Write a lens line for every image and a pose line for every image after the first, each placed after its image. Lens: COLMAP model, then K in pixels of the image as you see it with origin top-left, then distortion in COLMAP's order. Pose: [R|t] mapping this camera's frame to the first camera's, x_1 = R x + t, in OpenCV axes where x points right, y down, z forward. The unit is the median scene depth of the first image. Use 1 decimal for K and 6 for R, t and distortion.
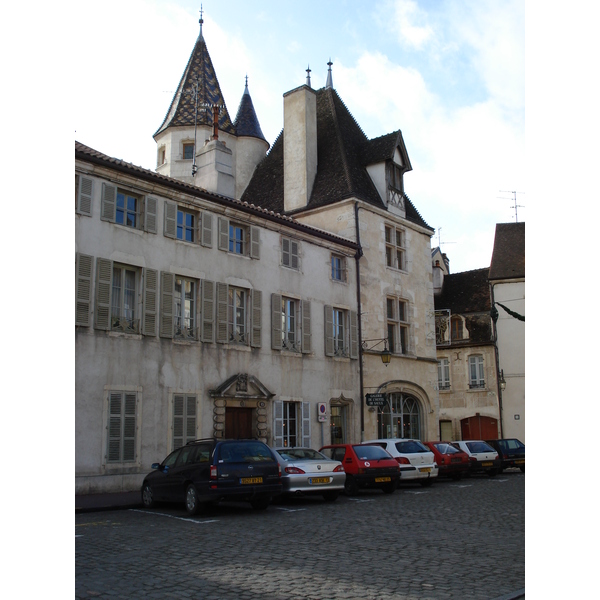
lens RADIAL K [[659.1, 0, 300.0], [0, 659.1, 300.0], [0, 0, 1]] dist [-0.070095, -0.127633]
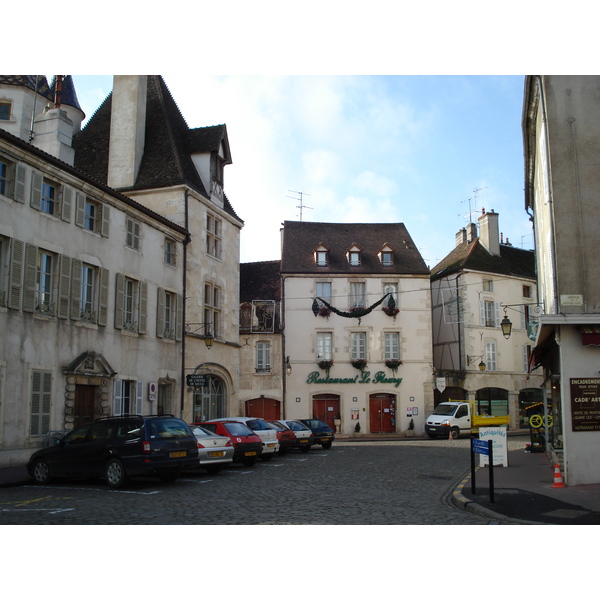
lens RADIAL K [[659.1, 0, 300.0], [0, 659.1, 300.0], [0, 0, 1]] dist [-0.070095, -0.127633]
pose [[0.920204, 0.070365, 0.385062, -0.152406], [-0.081523, 0.996591, 0.012704, -0.003749], [-0.382855, -0.043082, 0.922803, -0.028845]]
